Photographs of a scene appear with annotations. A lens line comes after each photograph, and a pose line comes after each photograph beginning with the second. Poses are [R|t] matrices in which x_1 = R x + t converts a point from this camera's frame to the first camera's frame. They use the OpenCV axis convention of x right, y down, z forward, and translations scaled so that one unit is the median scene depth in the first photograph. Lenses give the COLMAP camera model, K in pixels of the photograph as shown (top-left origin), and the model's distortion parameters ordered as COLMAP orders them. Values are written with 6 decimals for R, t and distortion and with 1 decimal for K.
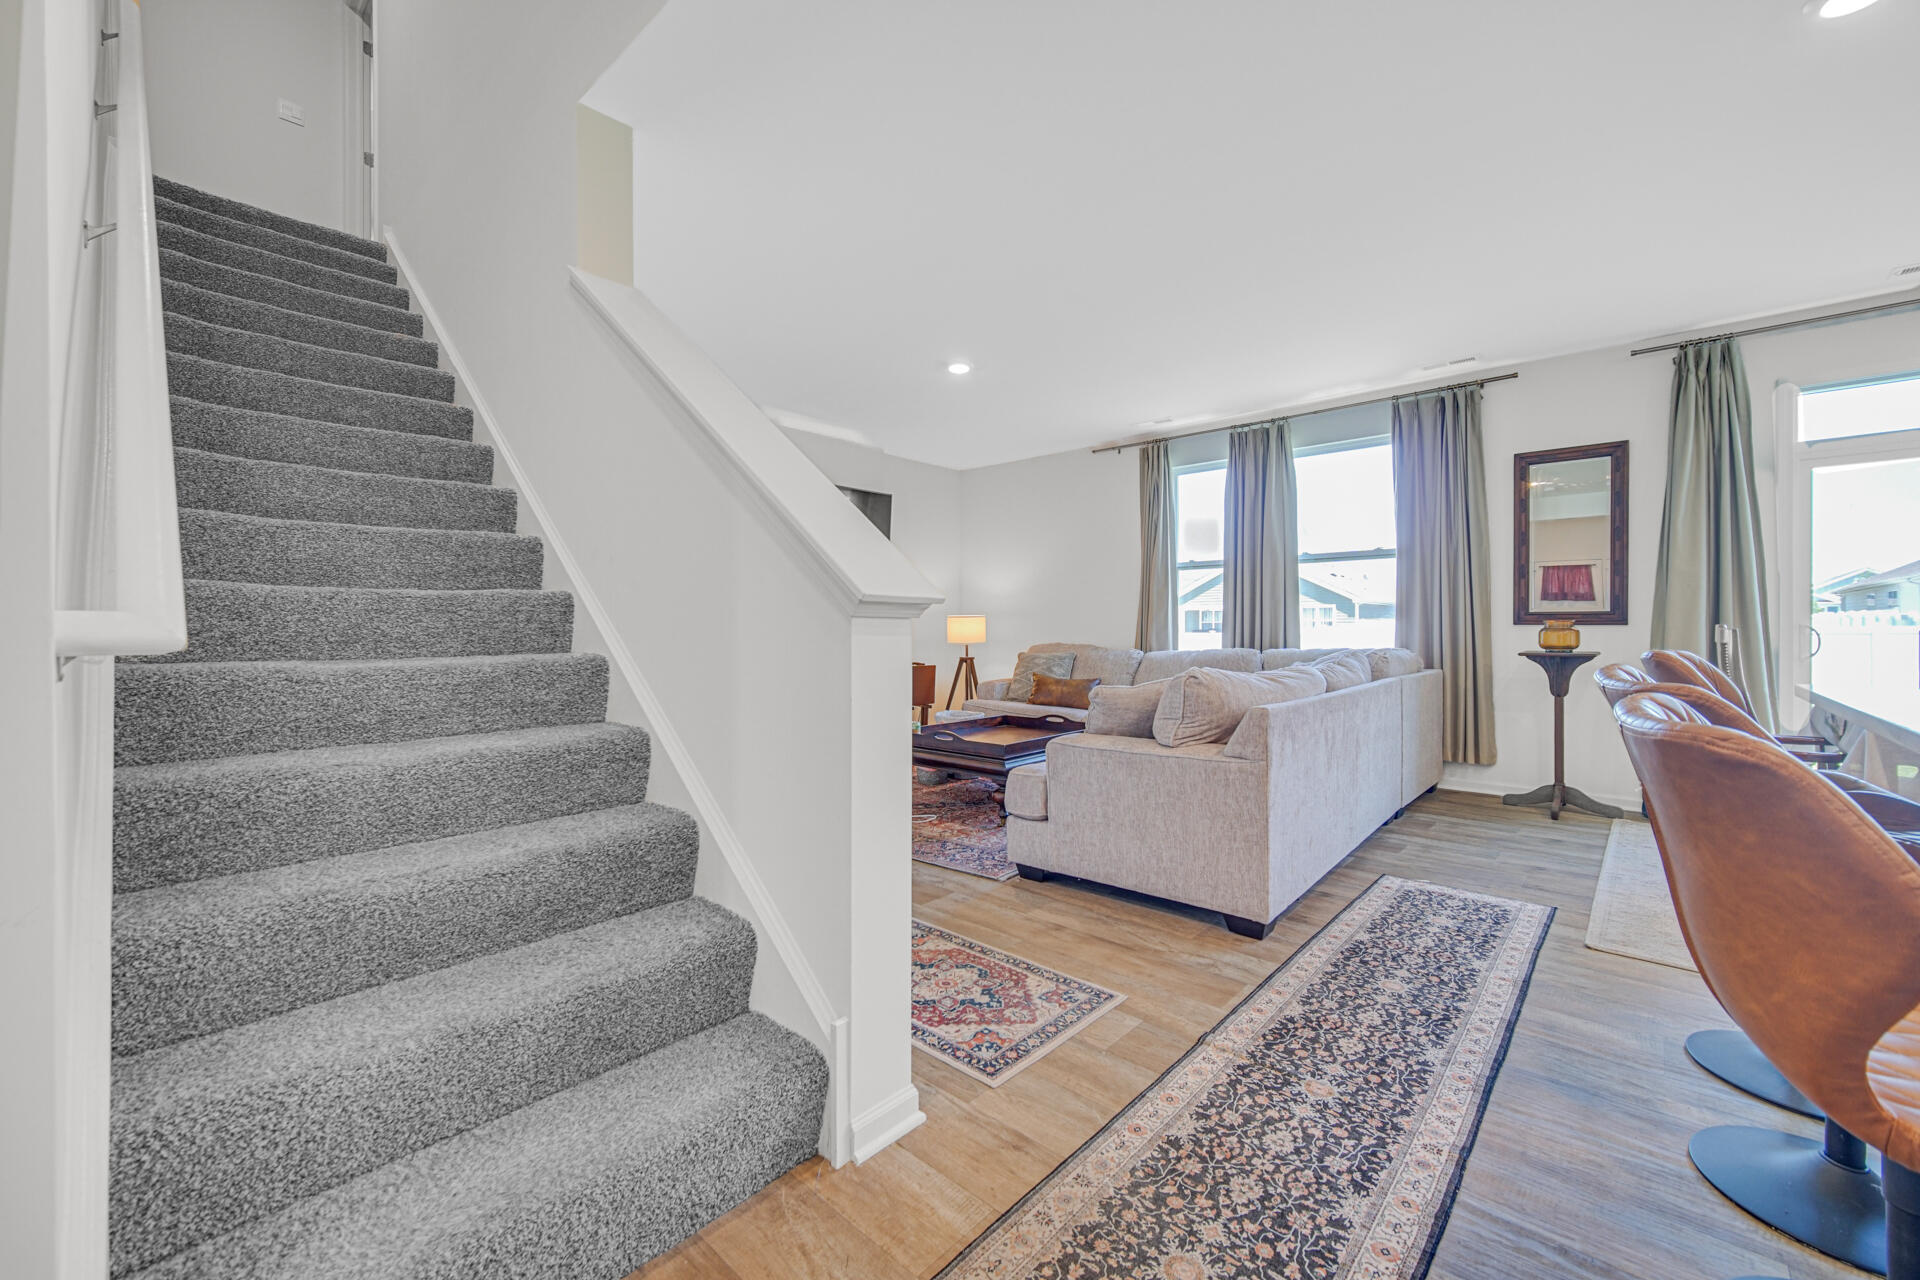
lens RADIAL K [[764.3, 0, 954.1], [0, 764.3, 629.8], [0, 0, 1]] dist [-0.005297, 0.001379]
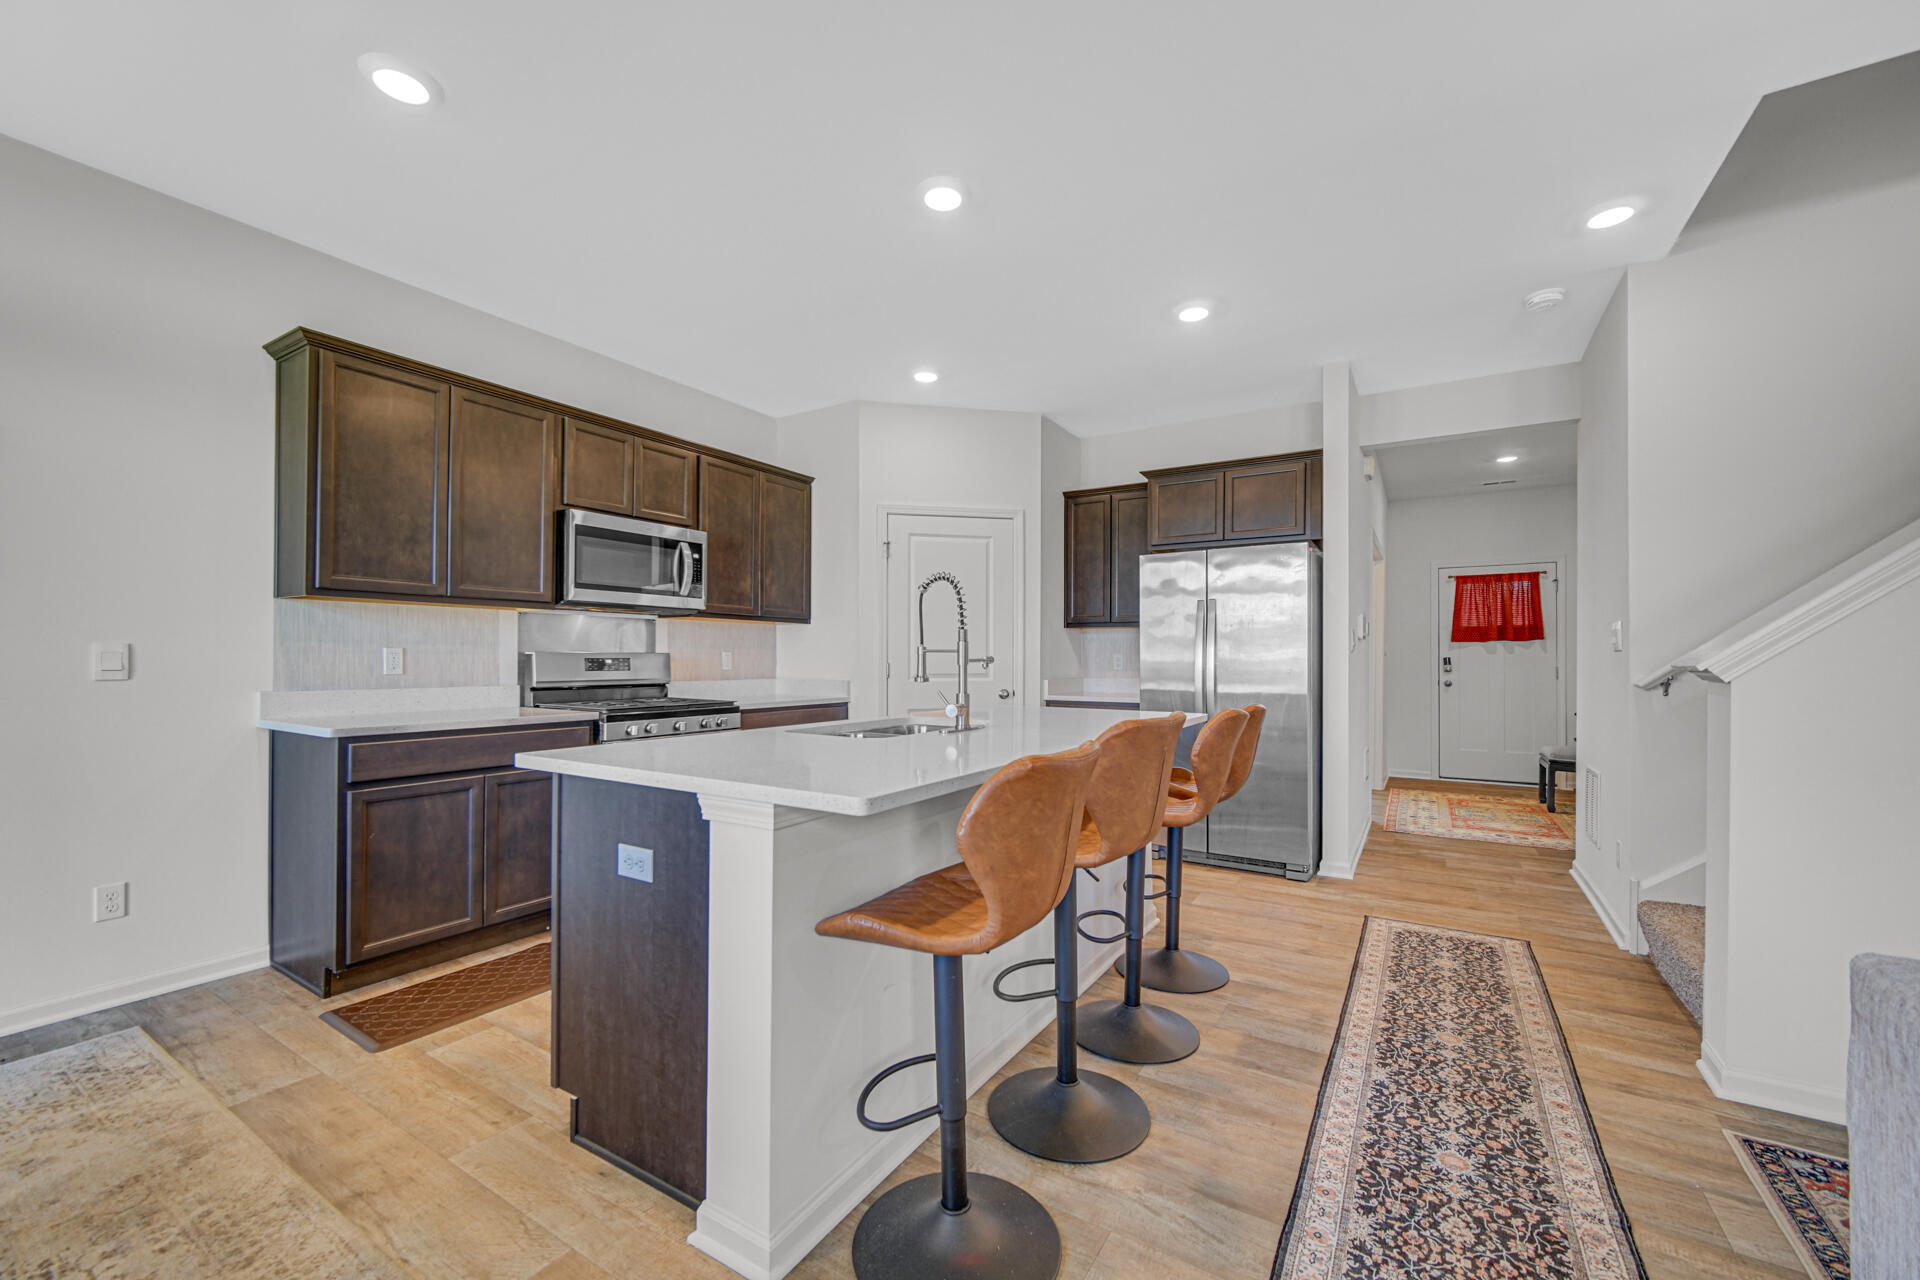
lens RADIAL K [[764.3, 0, 955.8], [0, 764.3, 655.8], [0, 0, 1]] dist [-0.005297, 0.001379]
pose [[-0.982468, -0.001427, -0.186424, 0.984141], [-0.000810, 0.999994, -0.003384, -0.037841], [0.186428, -0.003173, -0.982463, 1.404184]]
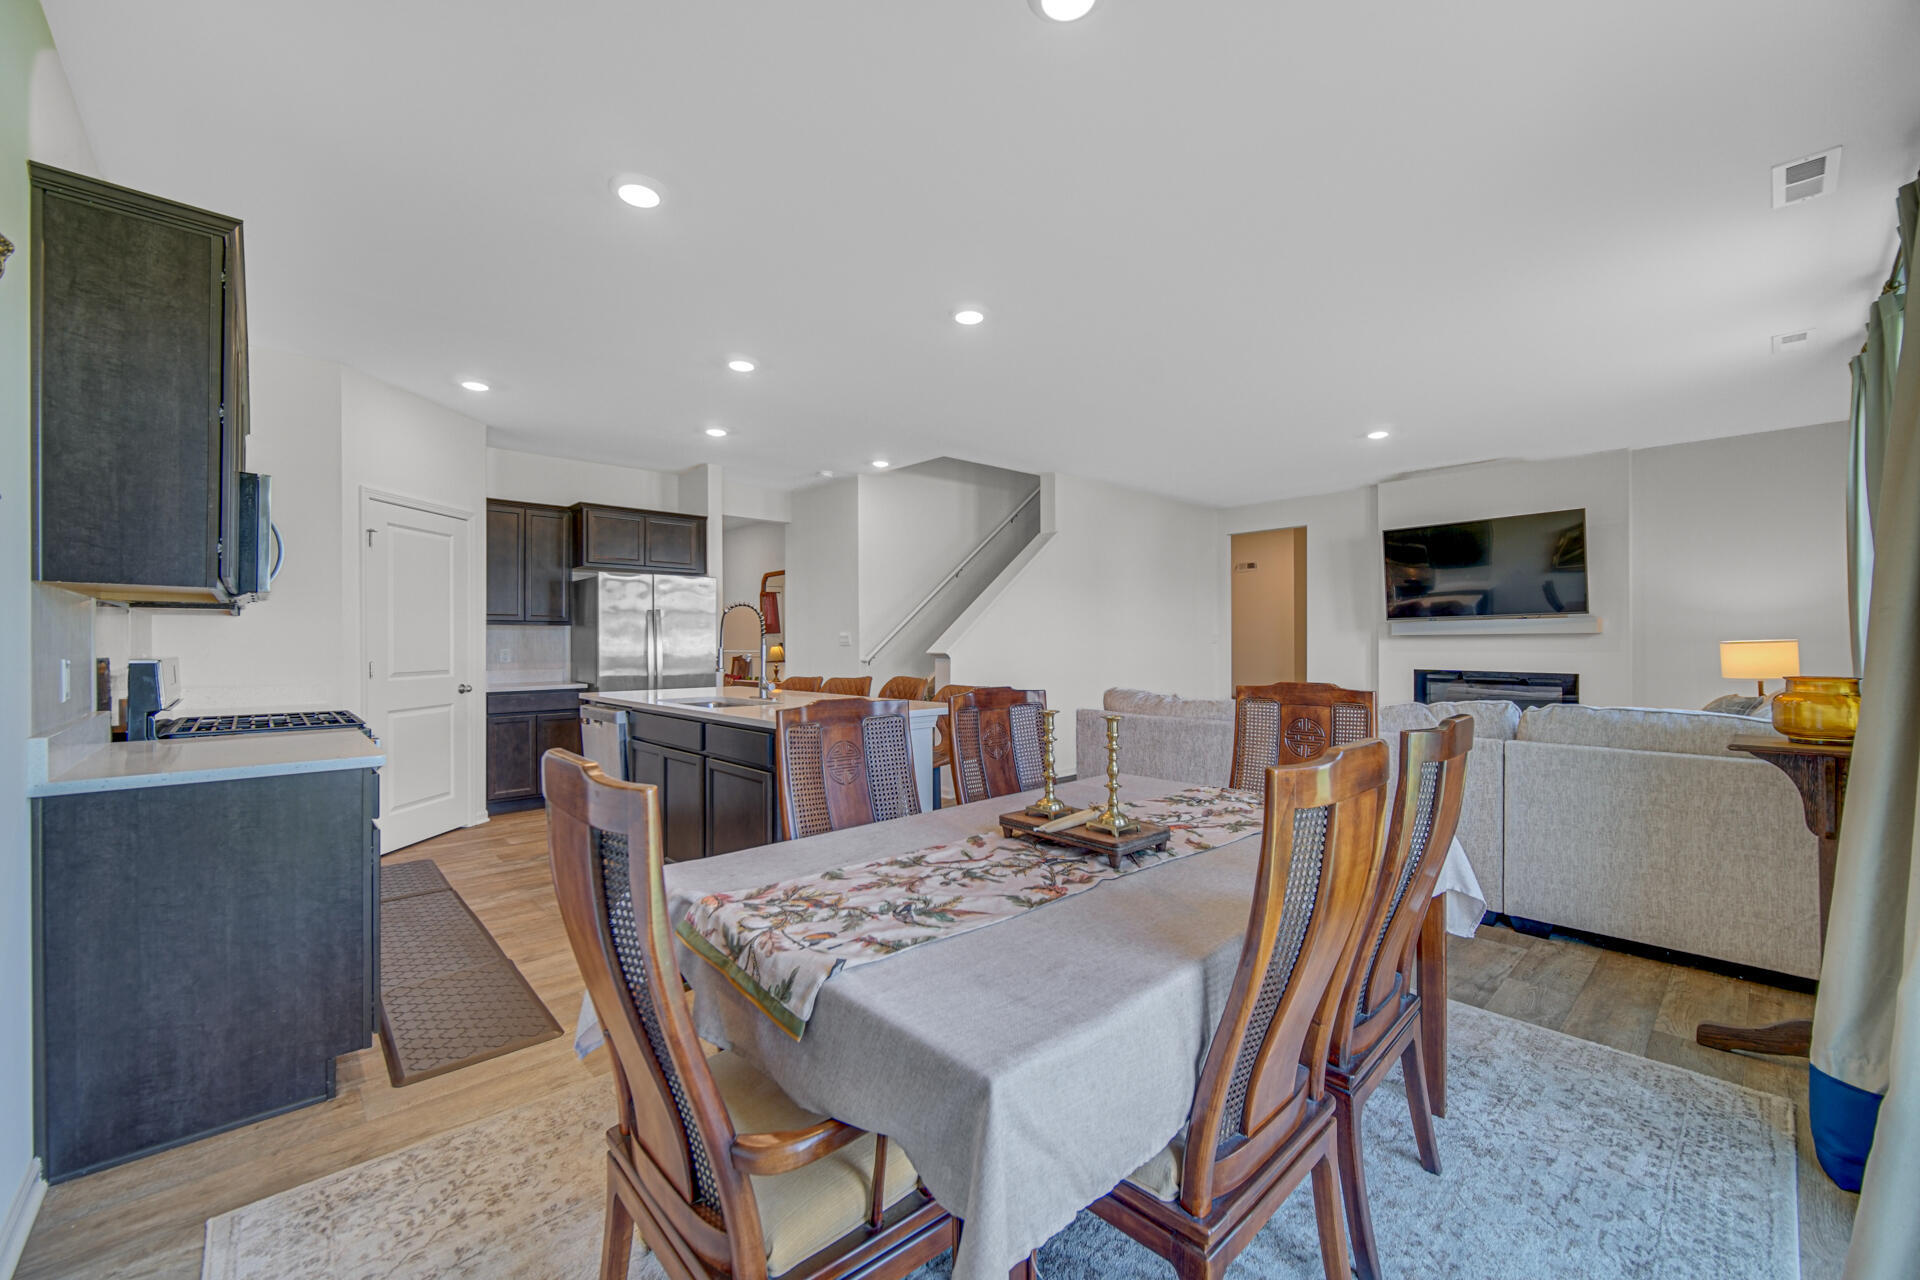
lens RADIAL K [[764.3, 0, 954.8], [0, 764.3, 639.8], [0, 0, 1]] dist [-0.005297, 0.001379]
pose [[-0.081540, 0.000777, -0.996670, 2.503112], [0.003756, 0.999993, 0.000472, -0.075182], [0.996663, -0.003705, -0.081542, 0.943303]]
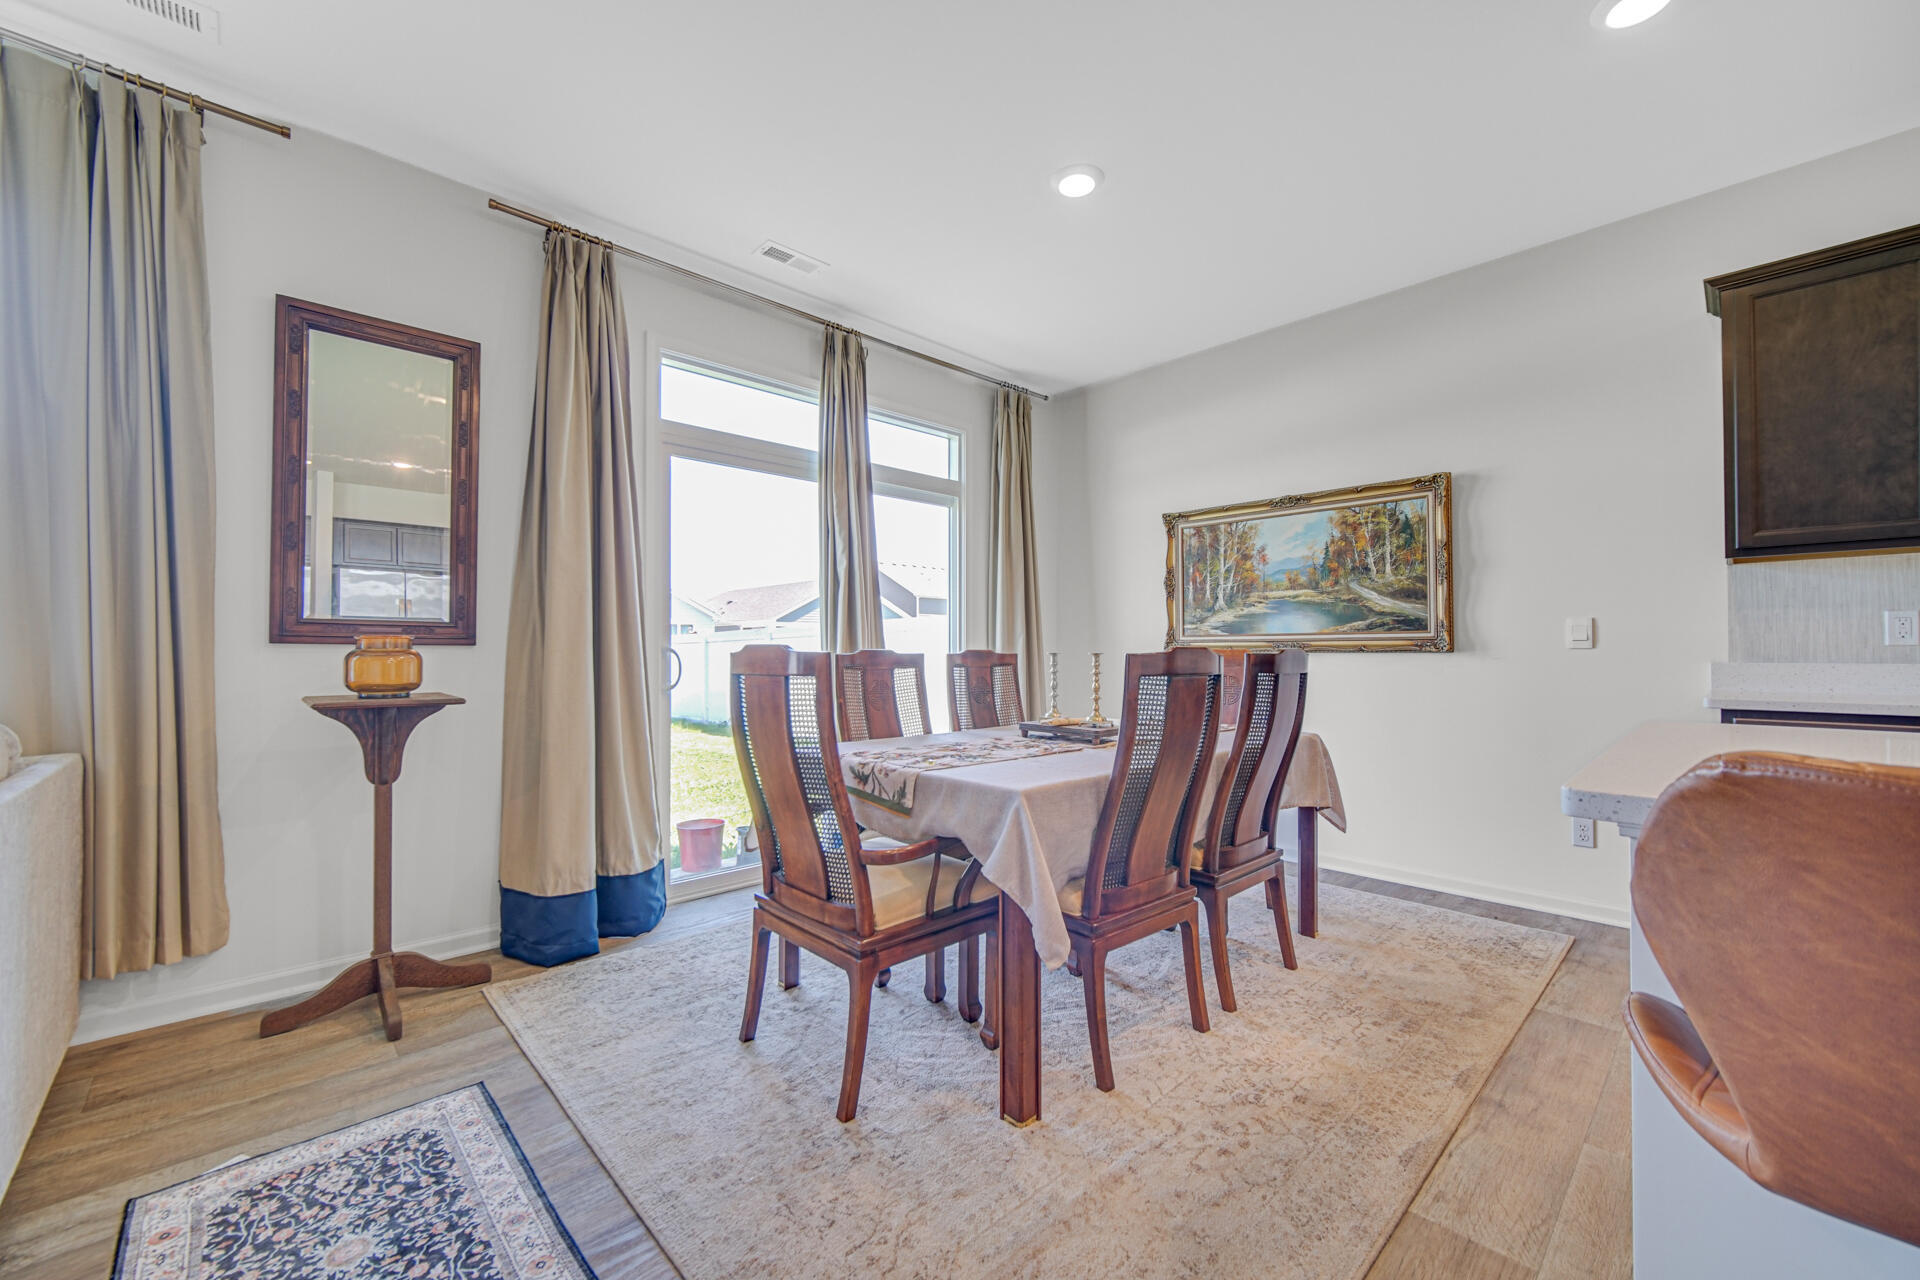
lens RADIAL K [[764.3, 0, 958.5], [0, 764.3, 641.6], [0, 0, 1]] dist [-0.005297, 0.001379]
pose [[0.067404, 0.017024, 0.997581, 0.581854], [0.002071, 0.999850, -0.017202, 0.002495], [-0.997724, 0.003226, 0.067359, 1.099347]]
